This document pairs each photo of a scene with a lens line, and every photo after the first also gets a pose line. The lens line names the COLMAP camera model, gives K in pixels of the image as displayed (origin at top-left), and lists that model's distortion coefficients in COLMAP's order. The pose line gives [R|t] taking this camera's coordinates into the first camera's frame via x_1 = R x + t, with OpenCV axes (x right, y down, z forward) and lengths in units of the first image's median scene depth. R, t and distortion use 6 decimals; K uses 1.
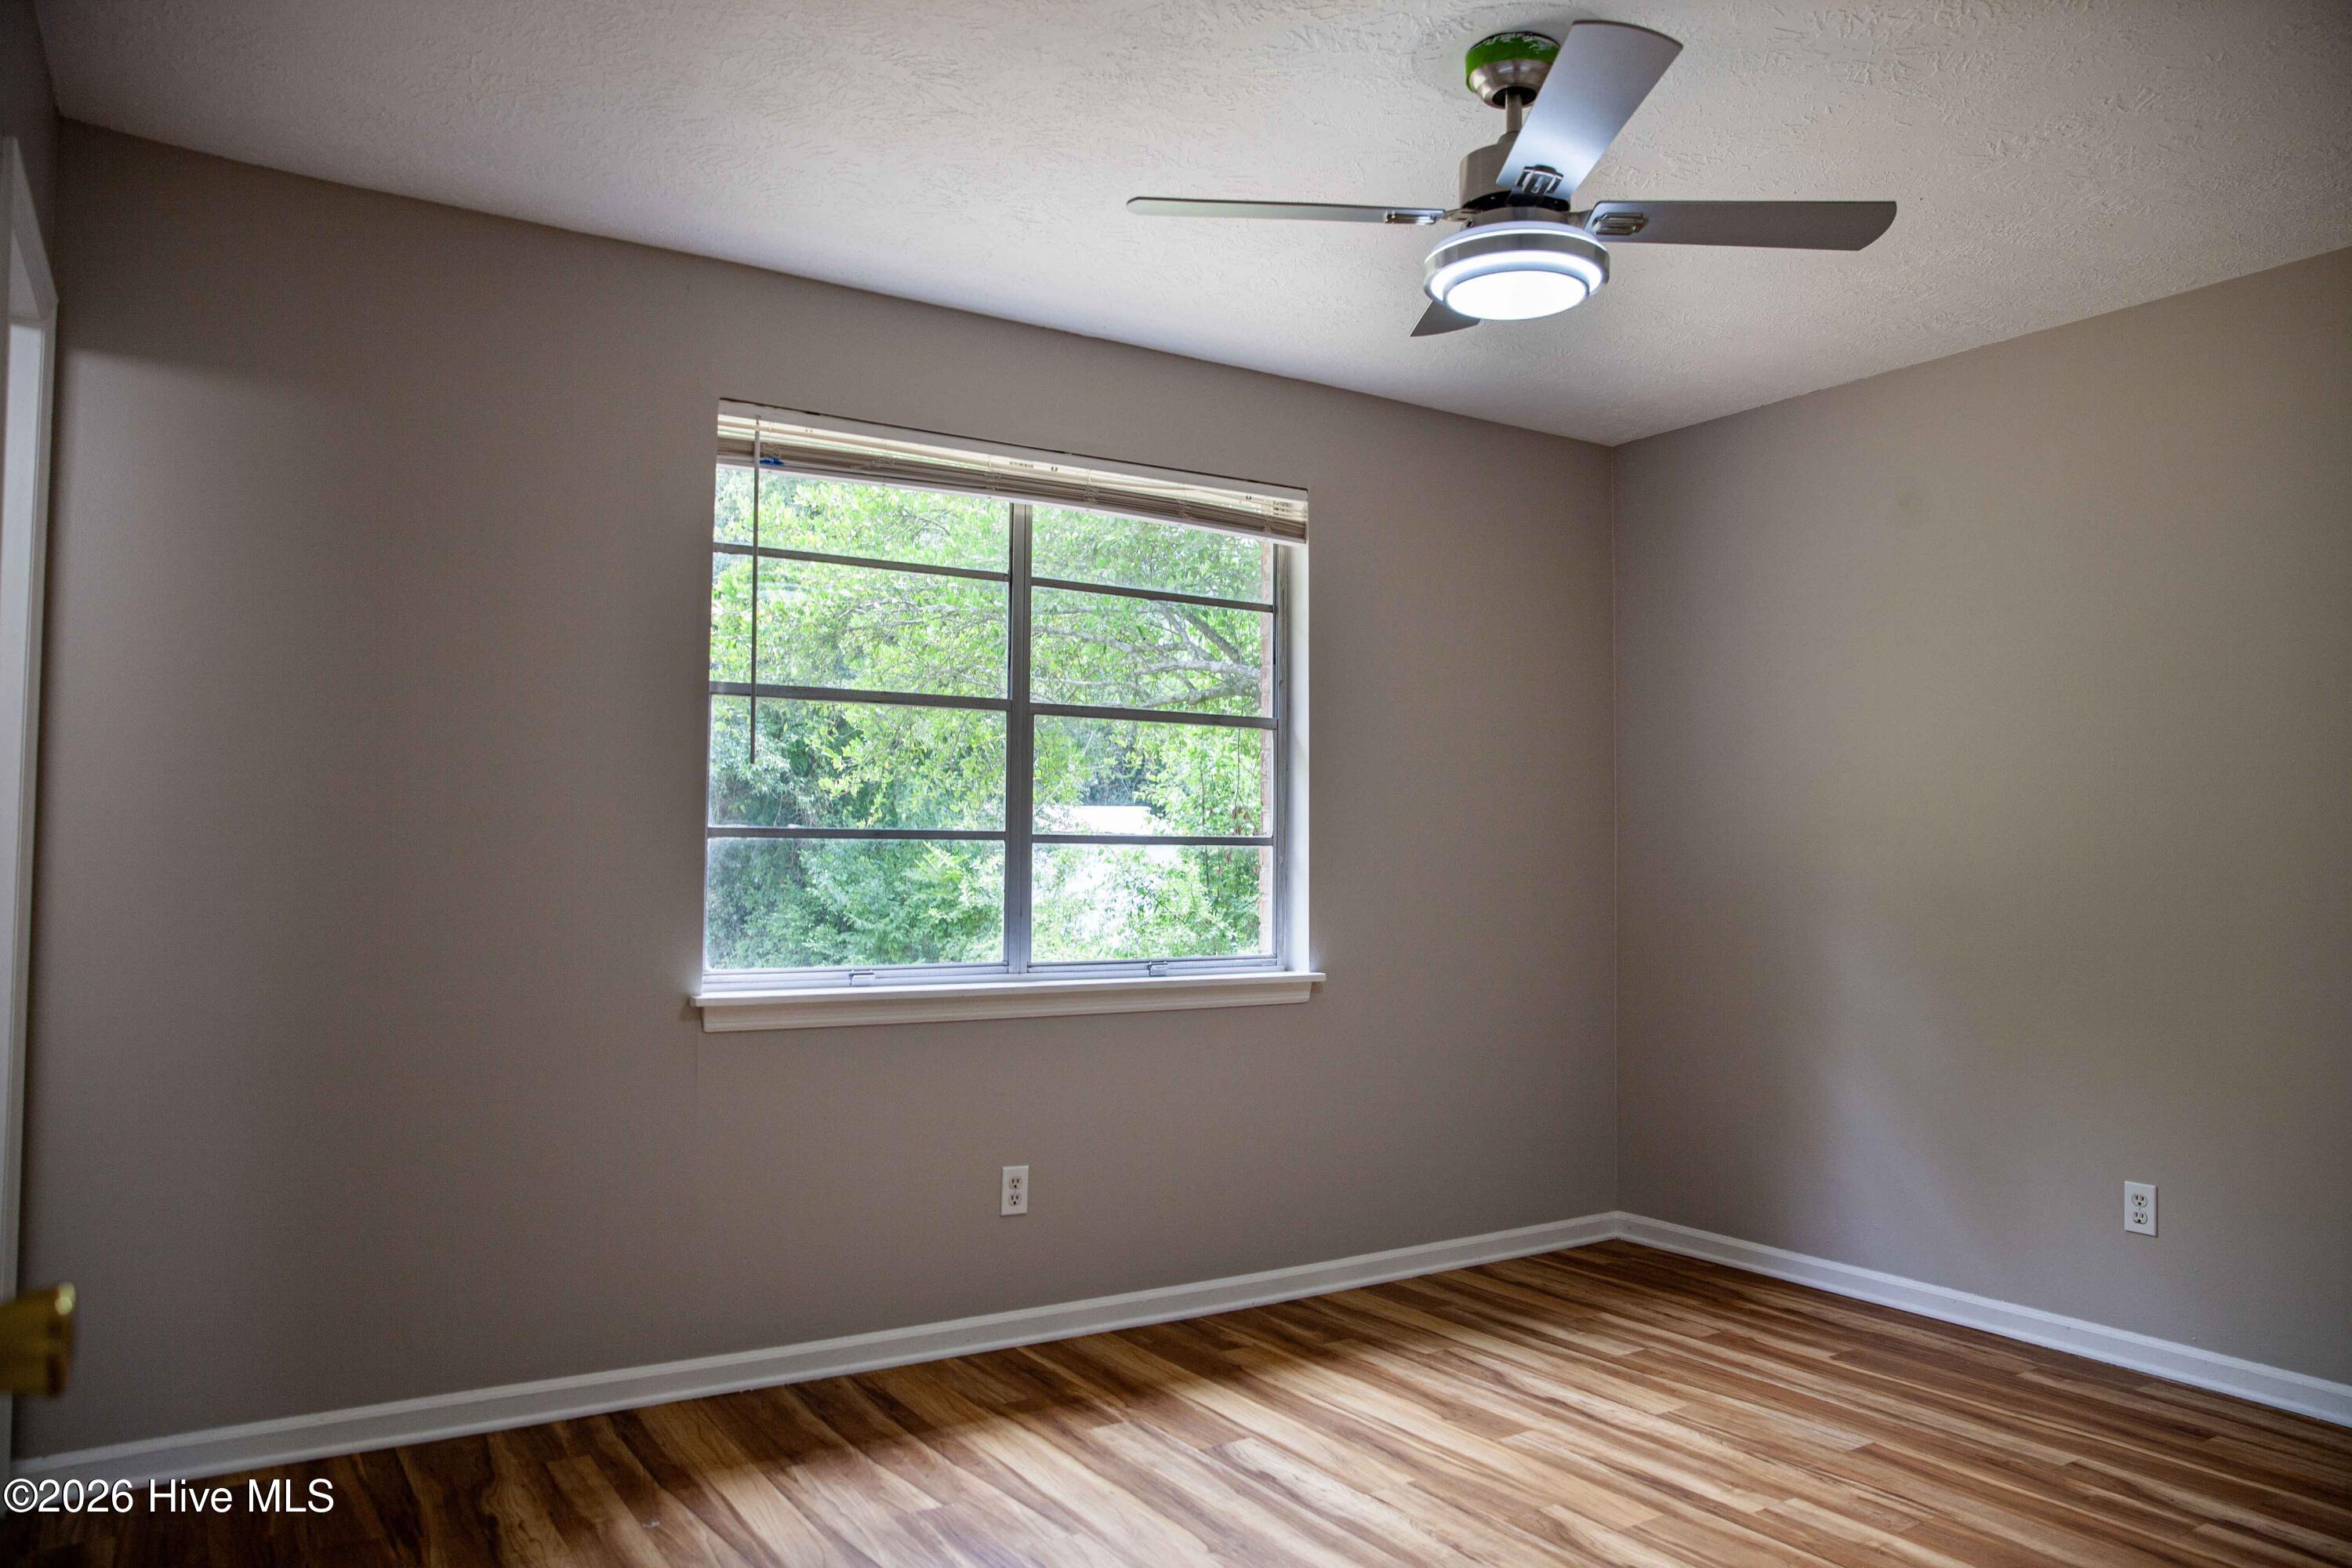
lens RADIAL K [[1596.8, 0, 1176.0], [0, 1596.8, 784.0], [0, 0, 1]] dist [-0.047664, -0.000082]
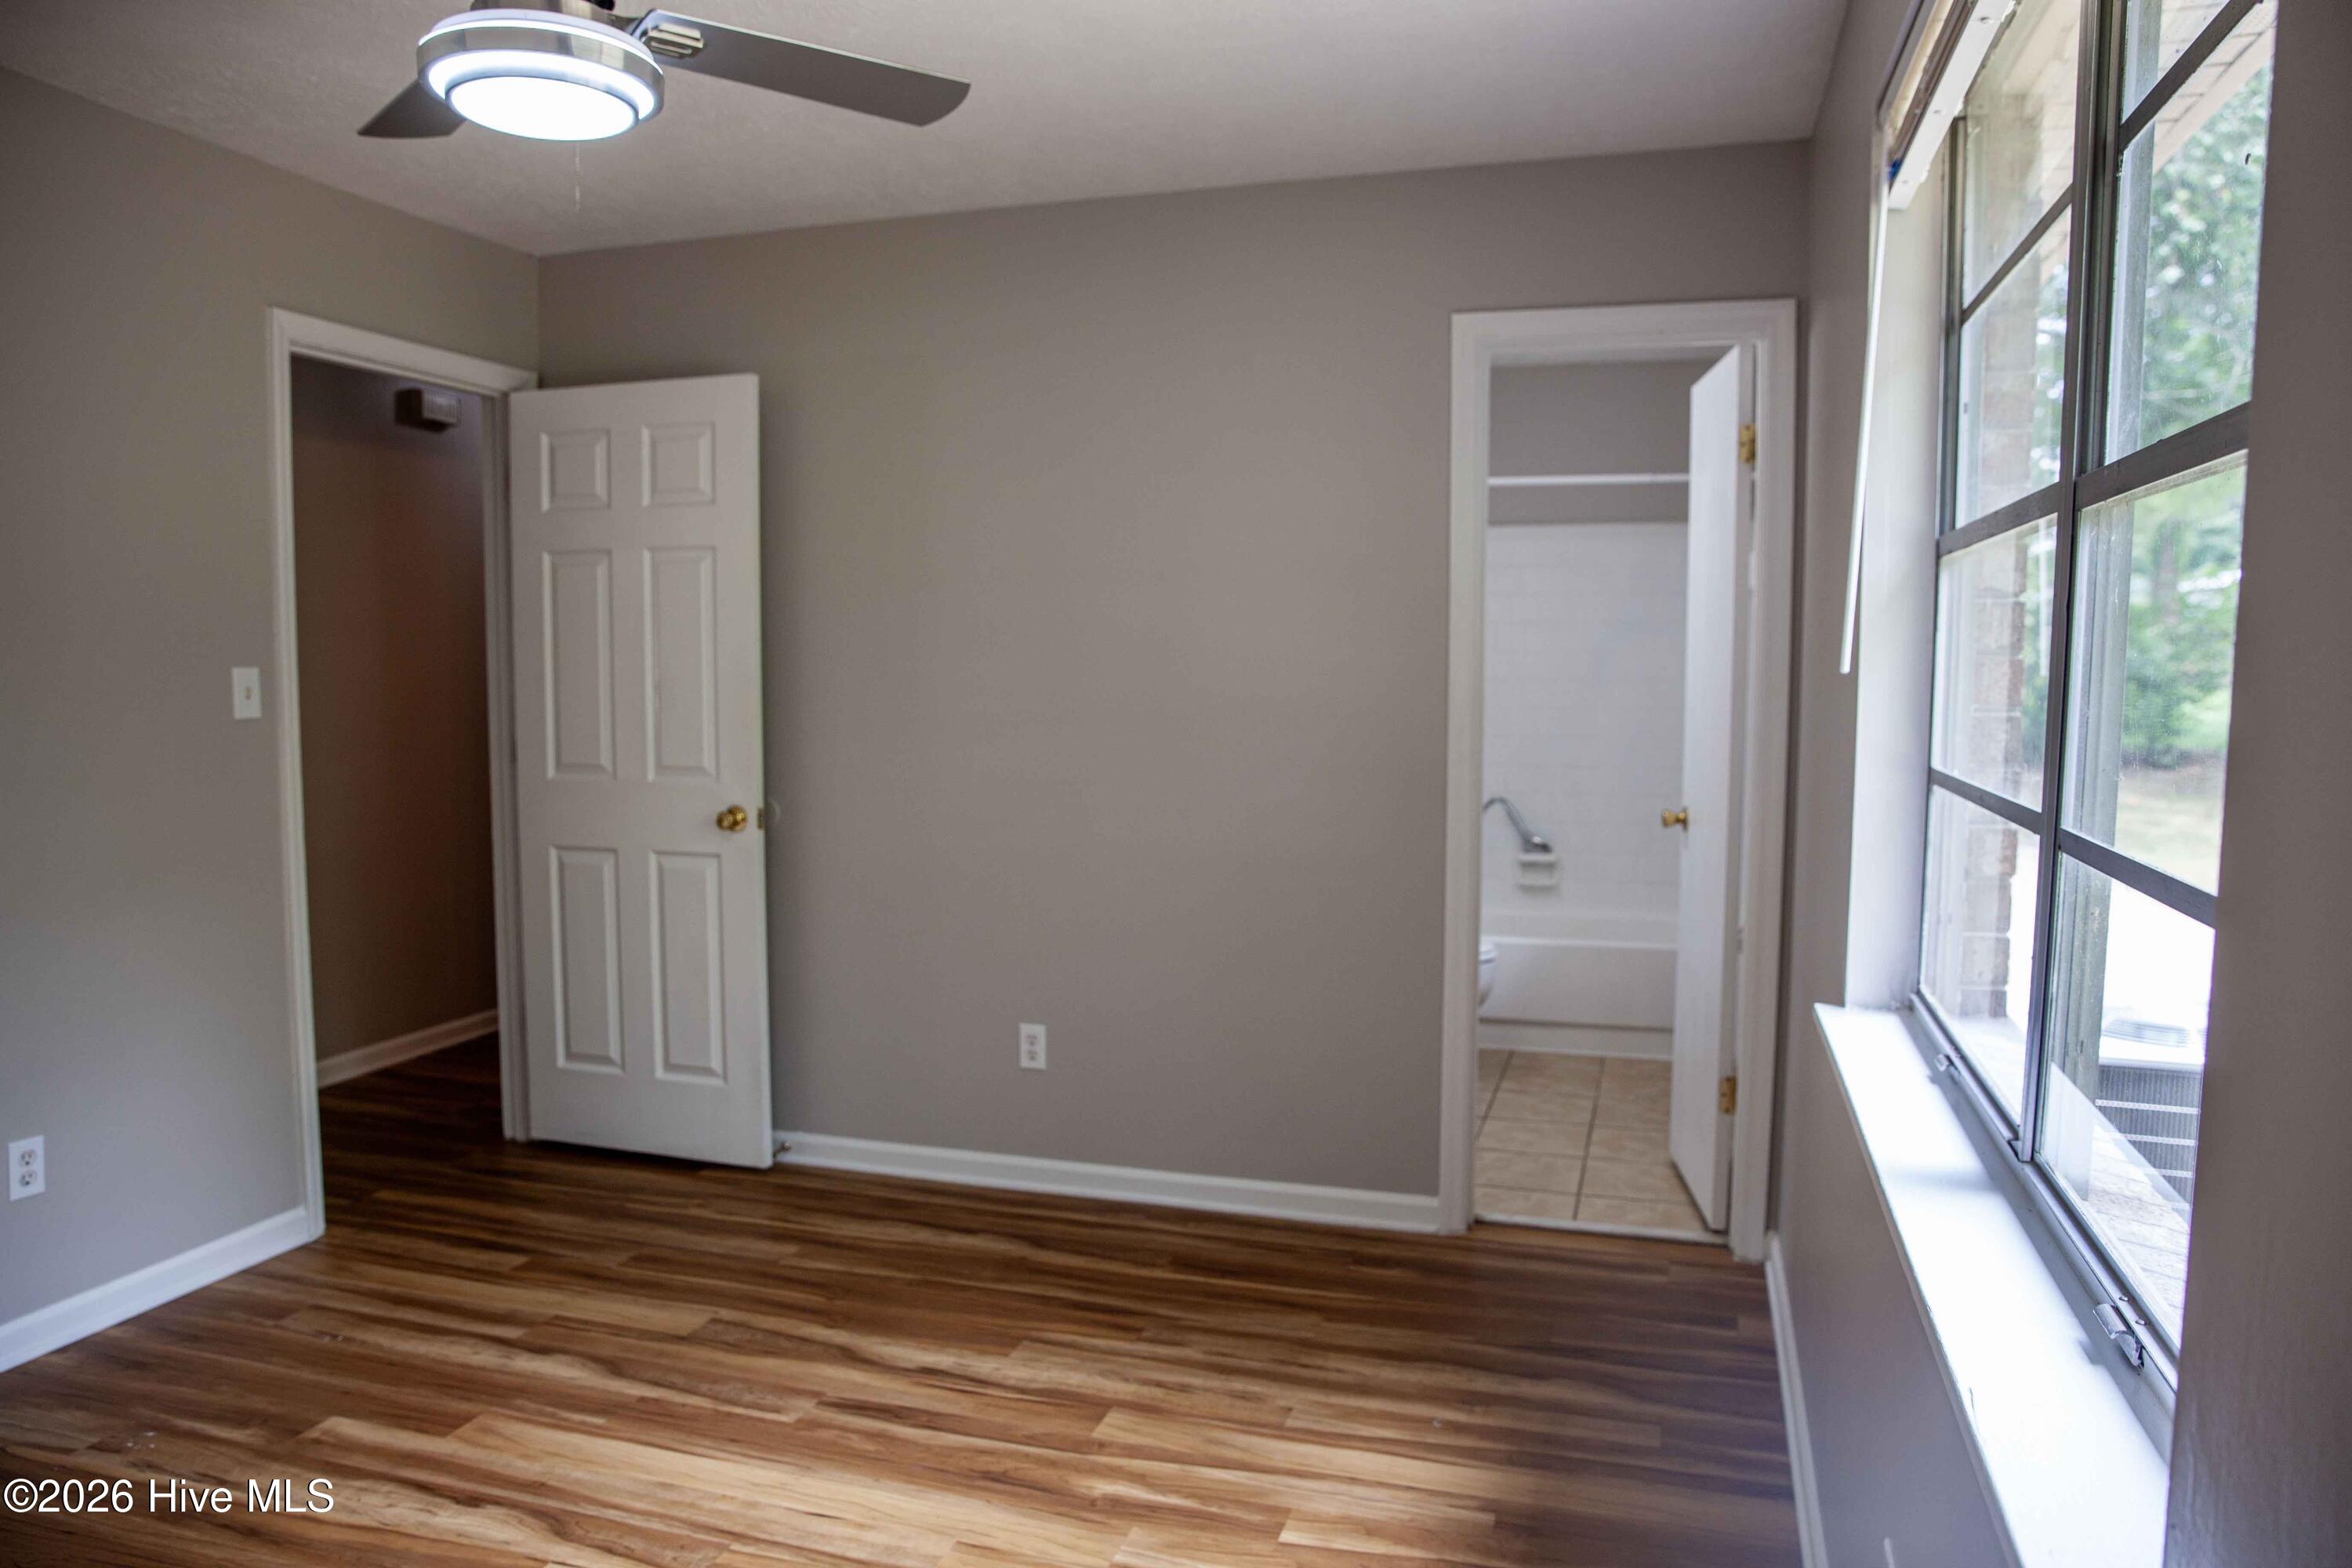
lens RADIAL K [[1592.5, 0, 1164.7], [0, 1592.5, 827.8], [0, 0, 1]] dist [-0.055002, -0.001422]
pose [[-0.771942, 0.052077, -0.633556, 0.412075], [0.016736, 0.997958, 0.061638, 0.015001], [0.635472, 0.036978, -0.771238, 1.568145]]
